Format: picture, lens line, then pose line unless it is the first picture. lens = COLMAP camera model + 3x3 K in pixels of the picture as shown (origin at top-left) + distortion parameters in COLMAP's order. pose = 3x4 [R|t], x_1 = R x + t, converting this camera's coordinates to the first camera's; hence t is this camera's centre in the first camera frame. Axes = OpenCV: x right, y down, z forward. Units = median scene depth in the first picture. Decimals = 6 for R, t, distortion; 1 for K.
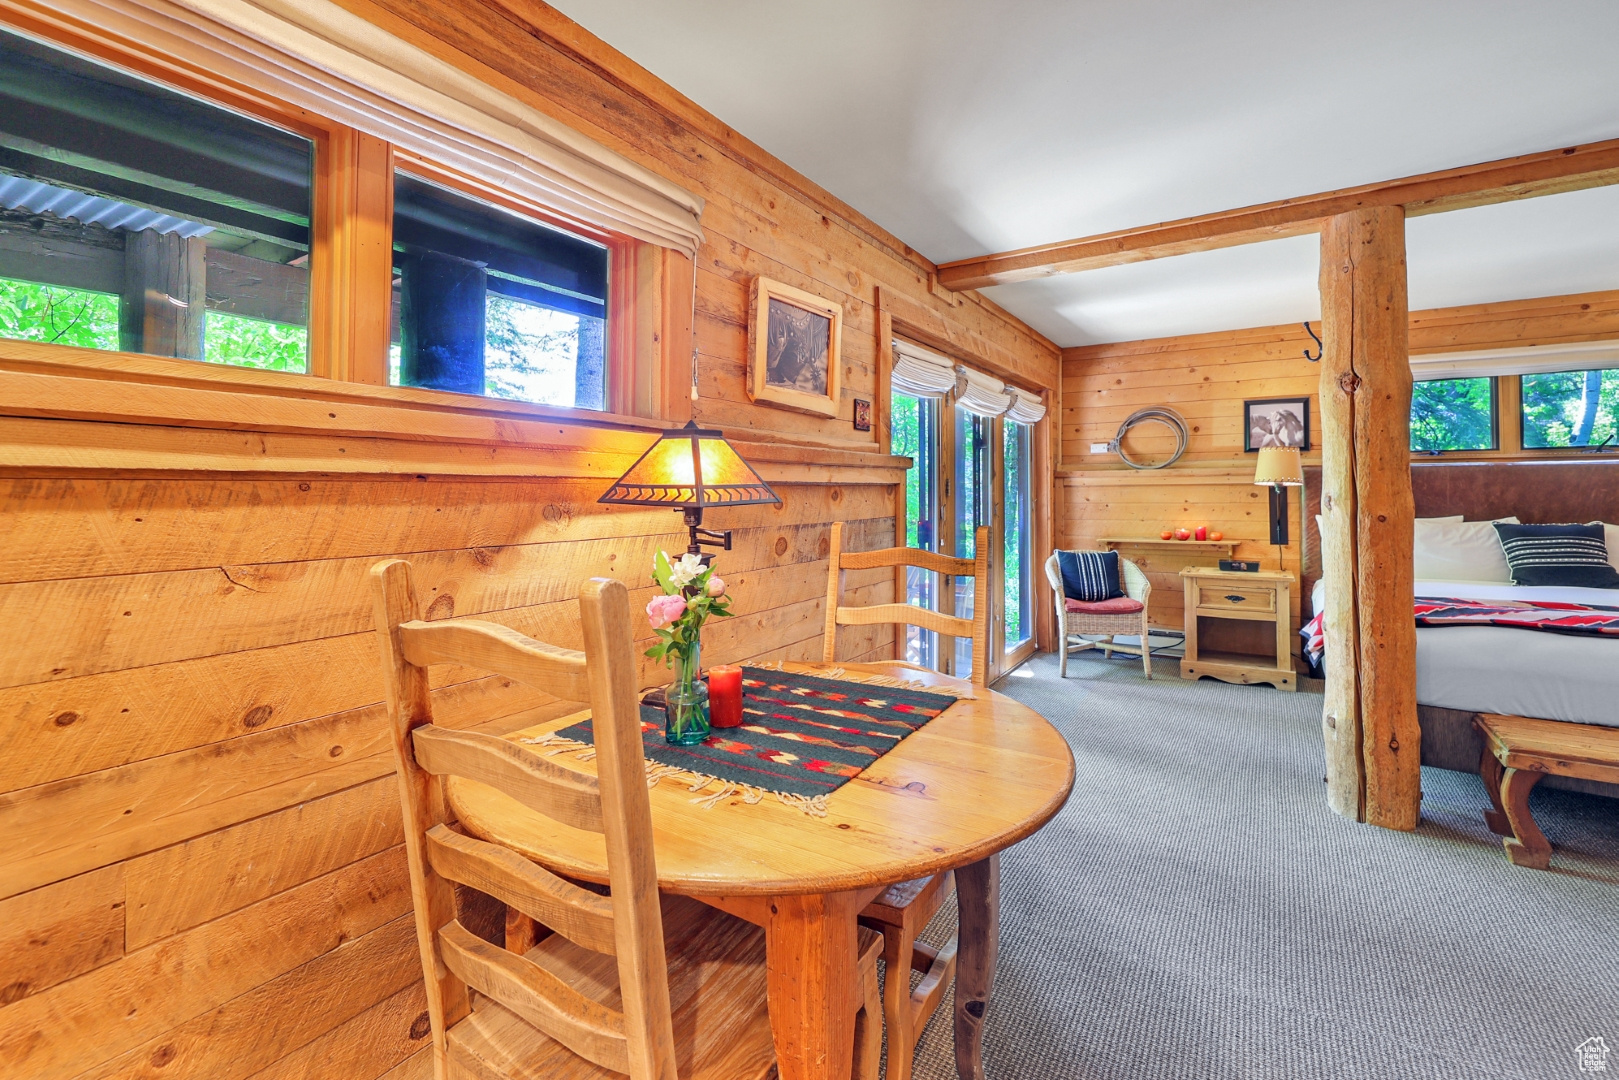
lens RADIAL K [[676.8, 0, 789.2], [0, 676.8, 479.3], [0, 0, 1]] dist [0.000445, -0.000018]
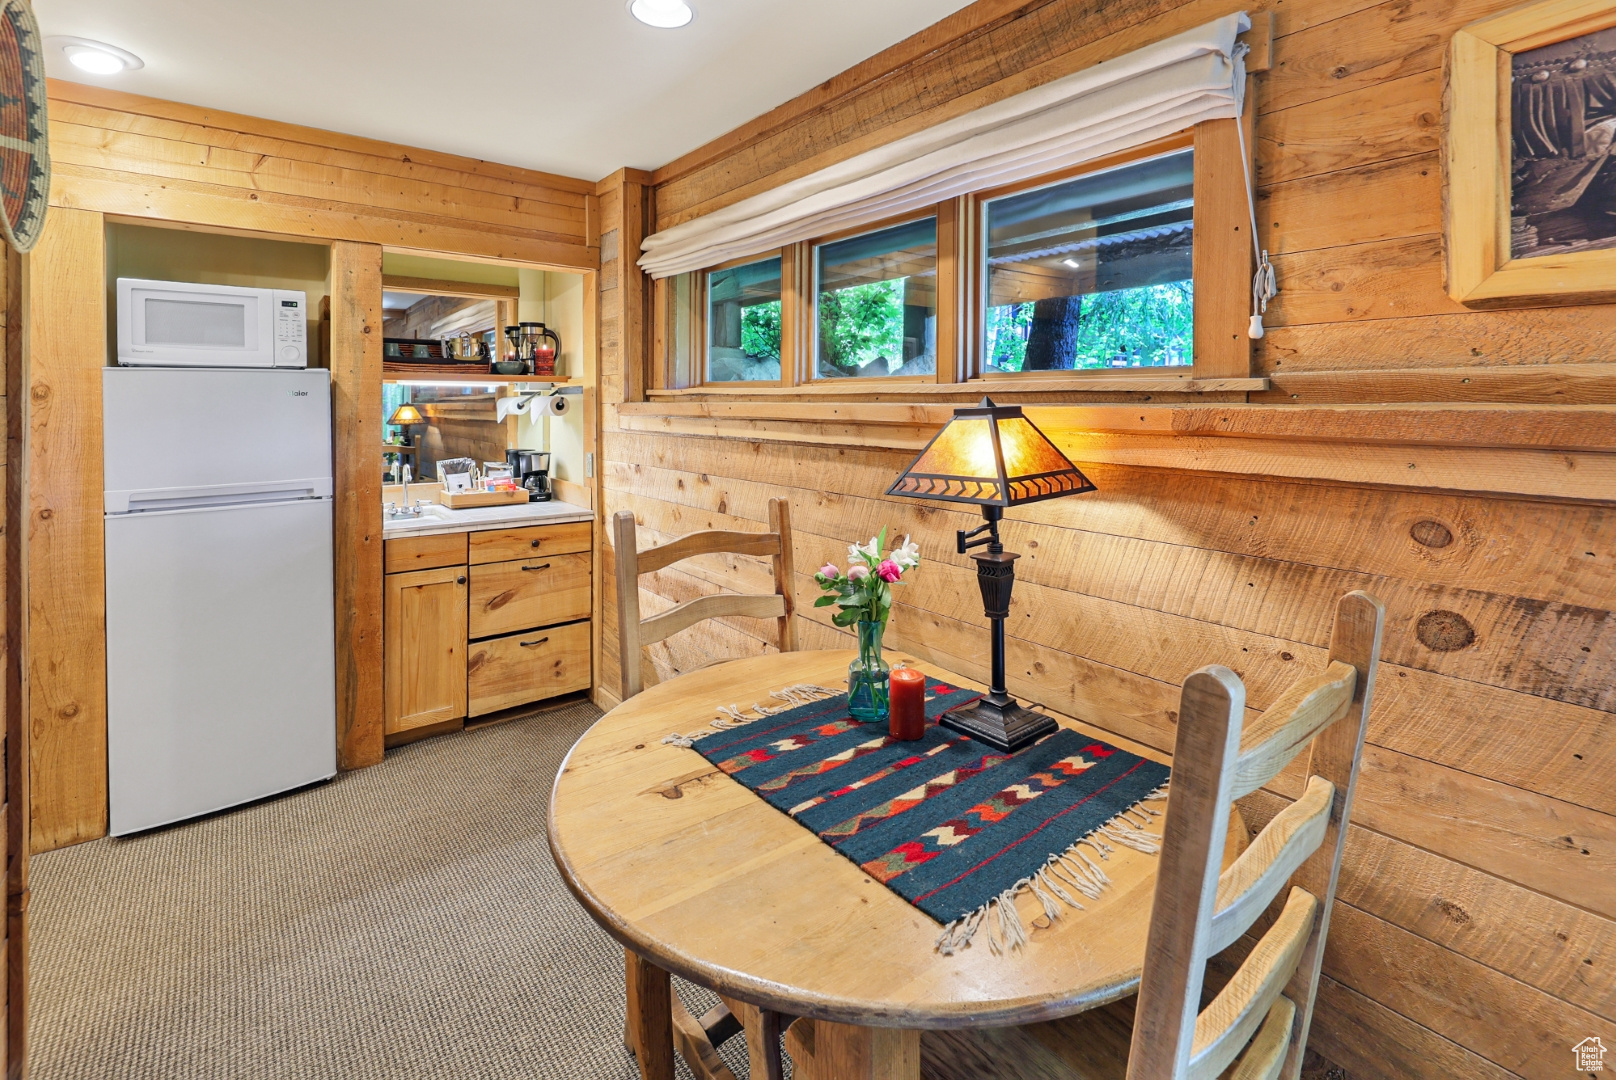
lens RADIAL K [[729.1, 0, 807.4], [0, 729.1, 411.0], [0, 0, 1]] dist [0.000038, 0.000029]
pose [[-0.279228, 0.009706, -0.960176, 0.265994], [0.012724, 0.999899, 0.006407, -0.025924], [0.960141, -0.010428, -0.279323, 0.343632]]
